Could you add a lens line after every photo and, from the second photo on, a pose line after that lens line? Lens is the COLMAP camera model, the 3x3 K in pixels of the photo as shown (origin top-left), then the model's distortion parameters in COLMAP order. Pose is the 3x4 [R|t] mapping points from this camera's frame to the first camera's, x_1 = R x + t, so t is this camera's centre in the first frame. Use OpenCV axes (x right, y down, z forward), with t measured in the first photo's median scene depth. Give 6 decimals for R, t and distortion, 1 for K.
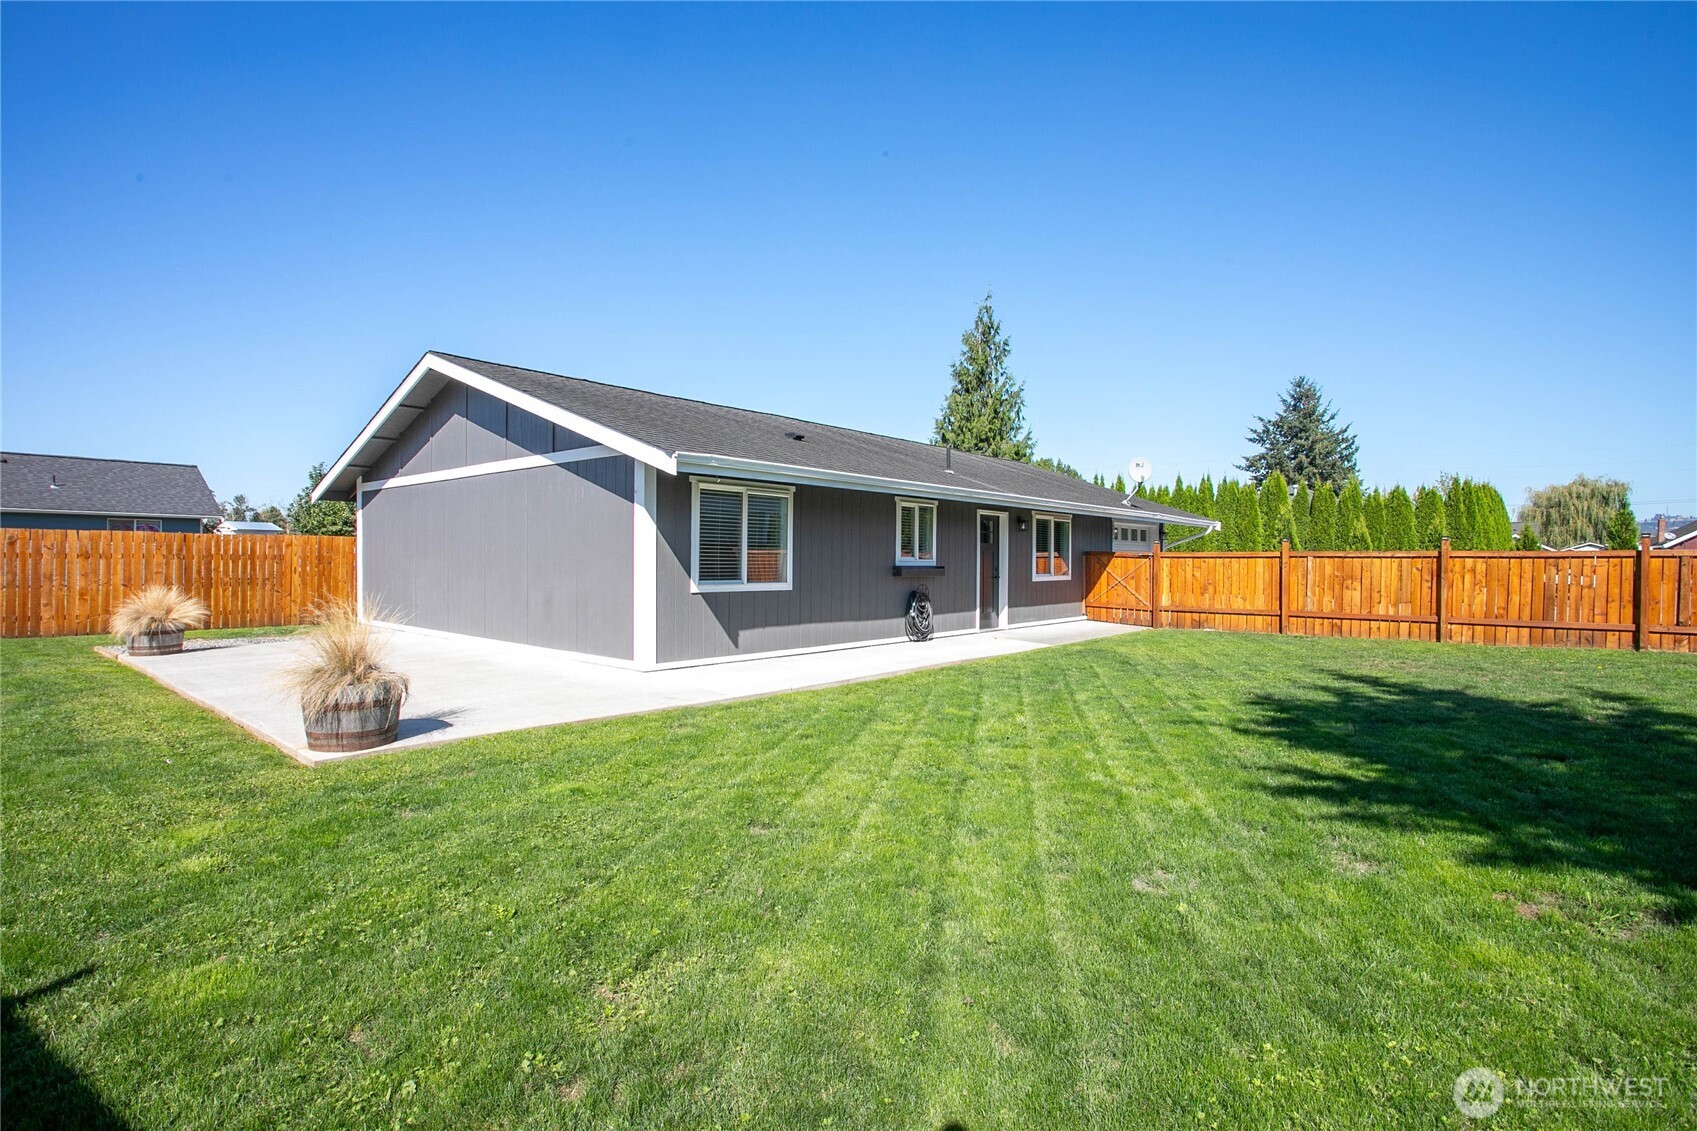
lens RADIAL K [[823.3, 0, 845.2], [0, 823.3, 561.0], [0, 0, 1]] dist [-0.079971, 0.036726]
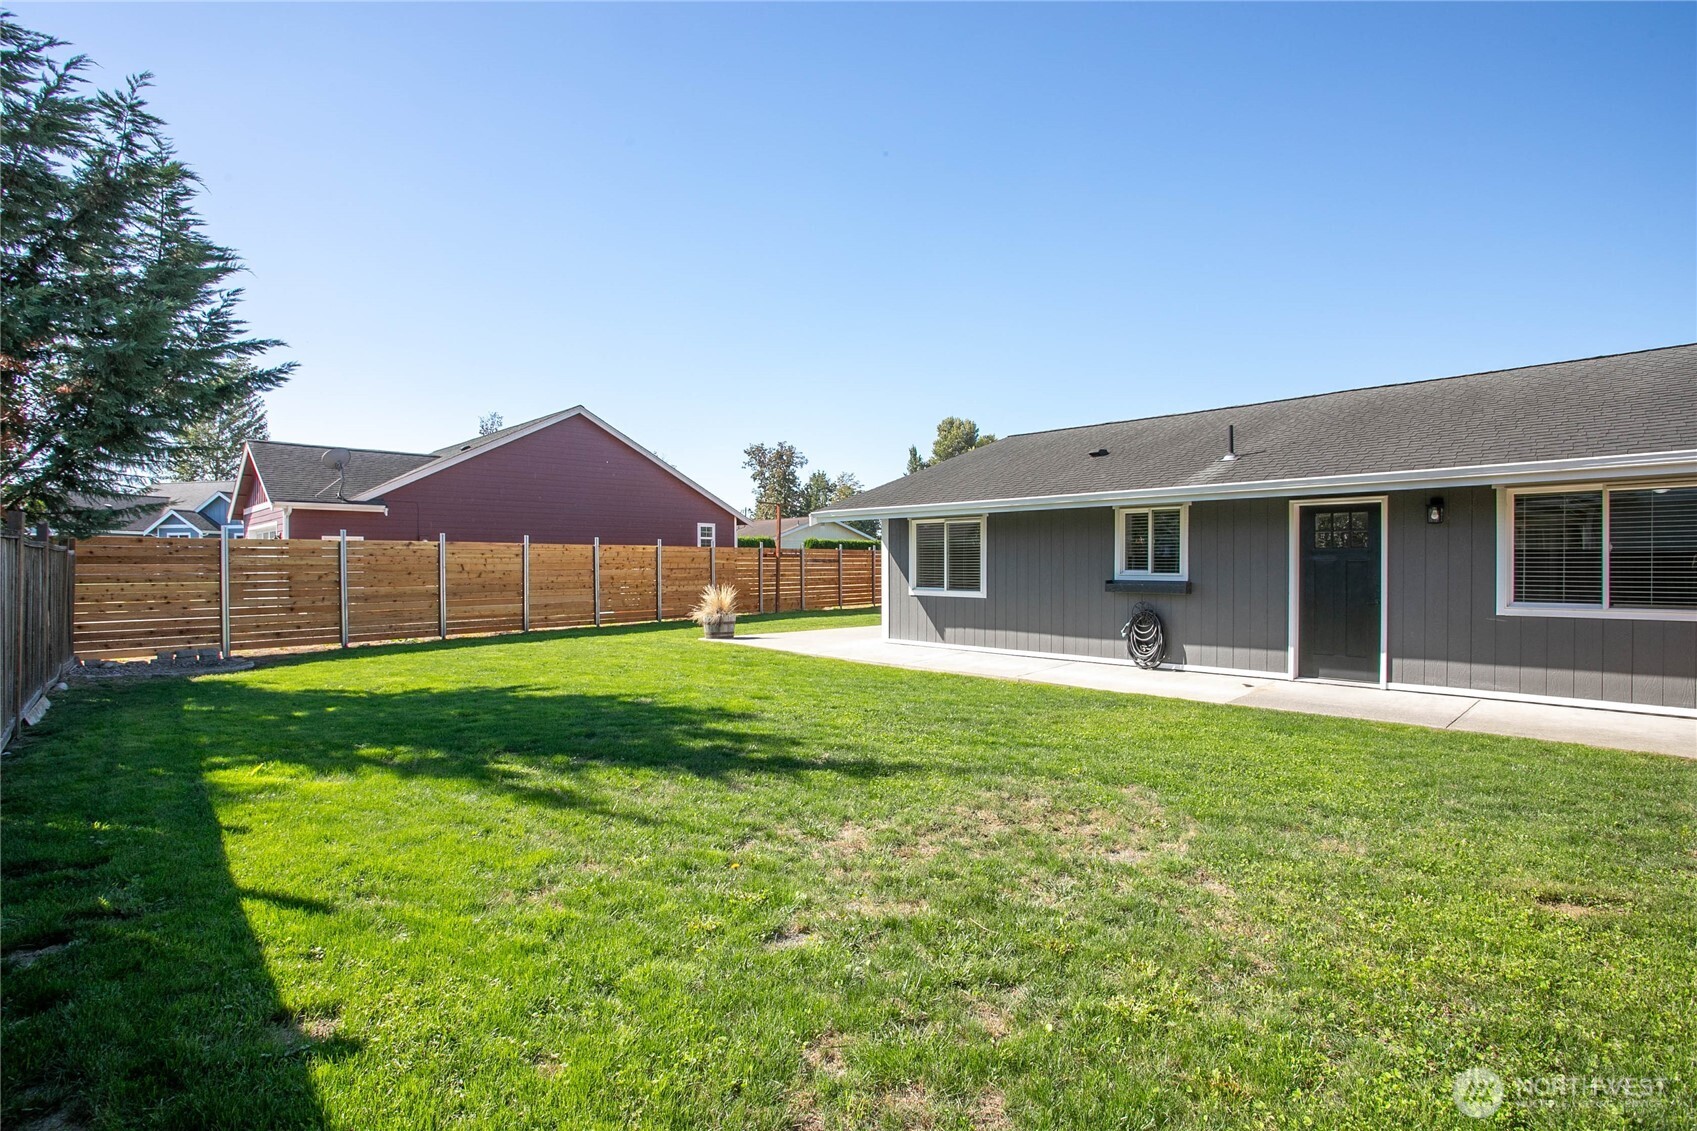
lens RADIAL K [[823.3, 0, 845.2], [0, 823.3, 561.0], [0, 0, 1]] dist [-0.079971, 0.036726]
pose [[-0.109993, -0.001658, -0.993931, 0.845407], [0.001275, 0.999998, -0.001809, -0.012732], [0.993932, -0.001466, -0.109991, 0.684830]]
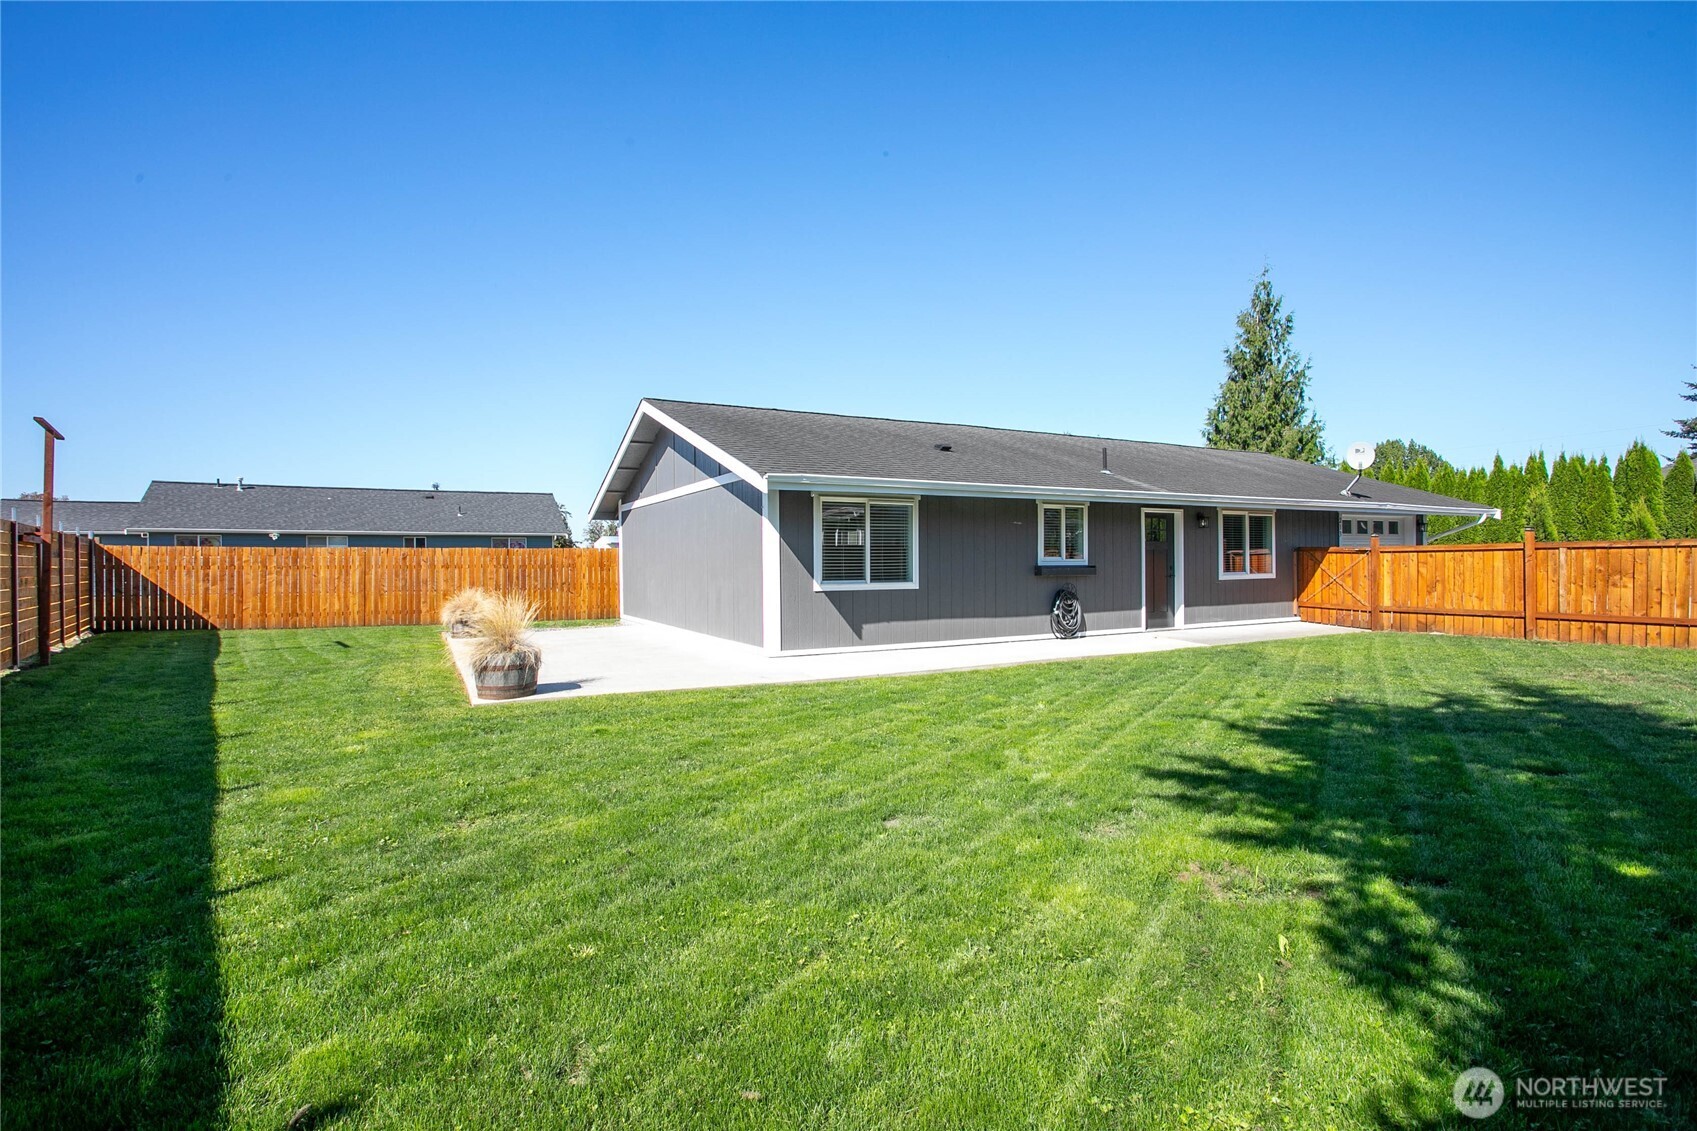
lens RADIAL K [[823.3, 0, 845.2], [0, 823.3, 561.0], [0, 0, 1]] dist [-0.079971, 0.036726]
pose [[0.928826, -0.016057, -0.370167, 0.187002], [0.014688, 0.999871, -0.006515, 0.002732], [0.370224, 0.000615, 0.928942, -0.045529]]
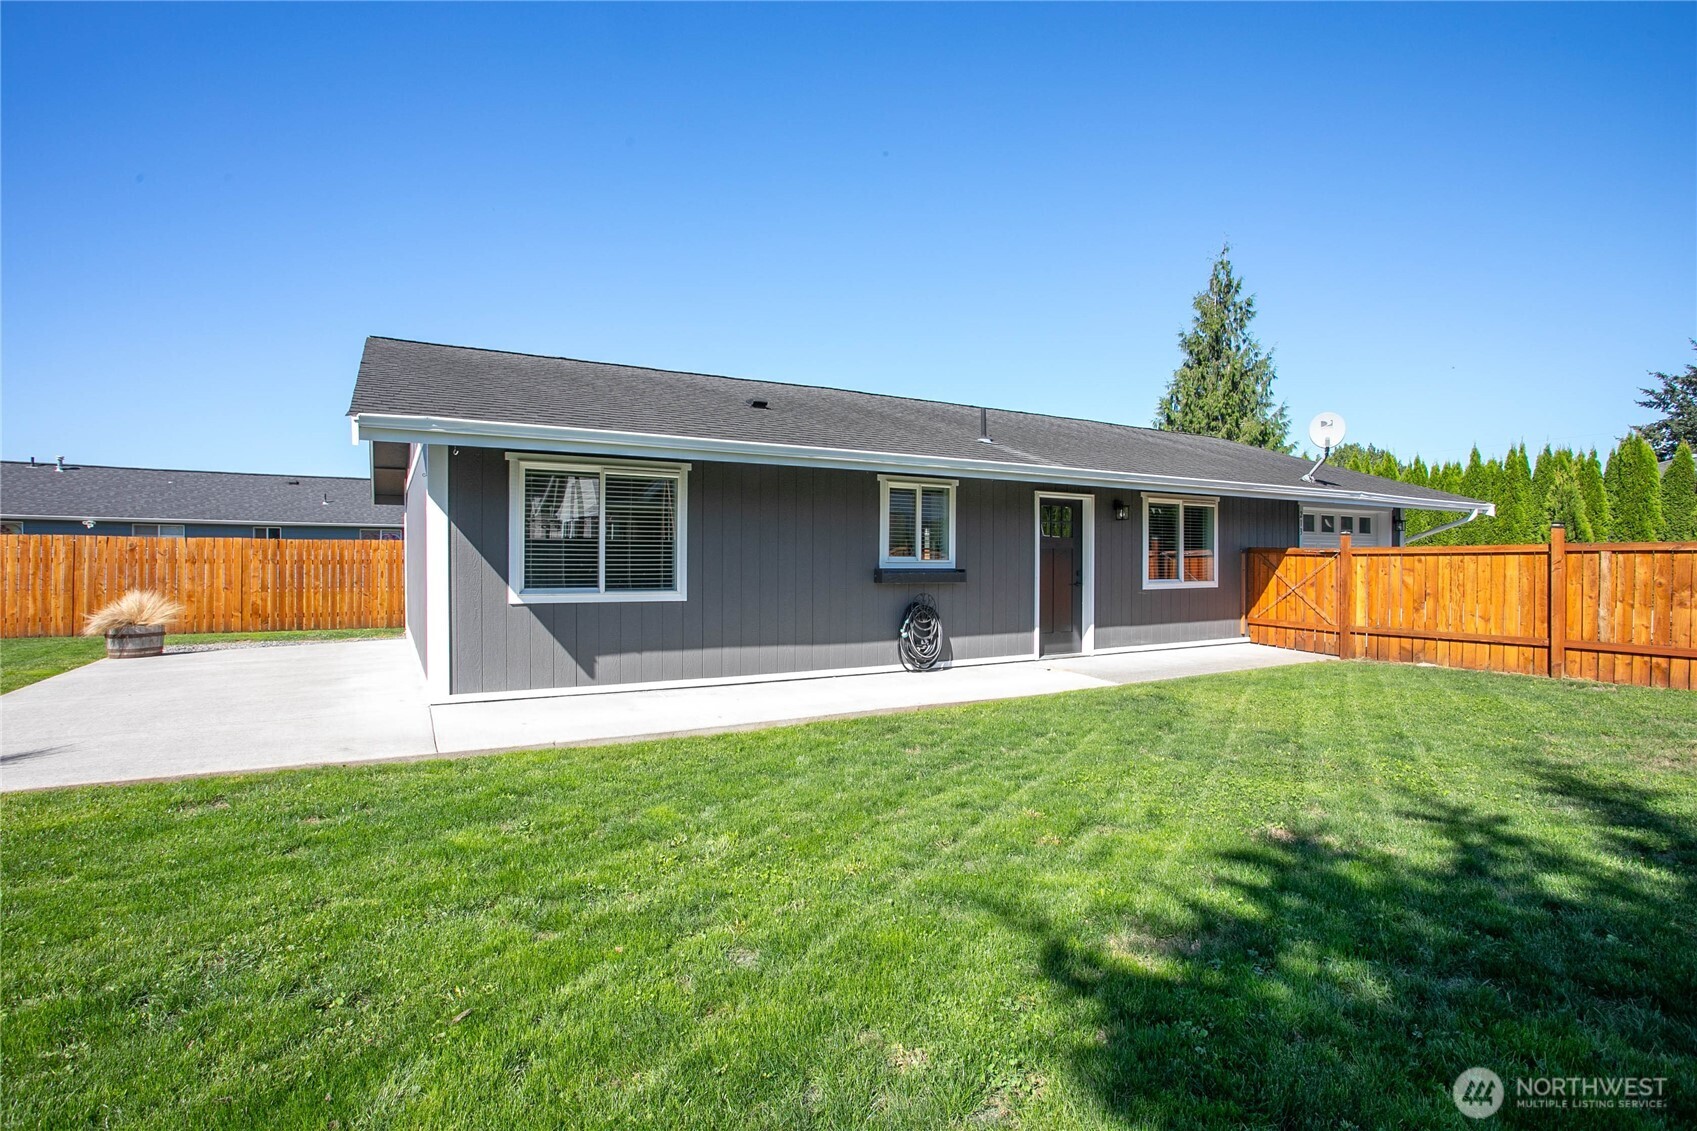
lens RADIAL K [[823.3, 0, 845.2], [0, 823.3, 561.0], [0, 0, 1]] dist [-0.079971, 0.036726]
pose [[0.942673, -0.005582, -0.333672, 0.237930], [0.004420, 0.999981, -0.004242, 0.001697], [0.333690, 0.002524, 0.942680, 0.251496]]
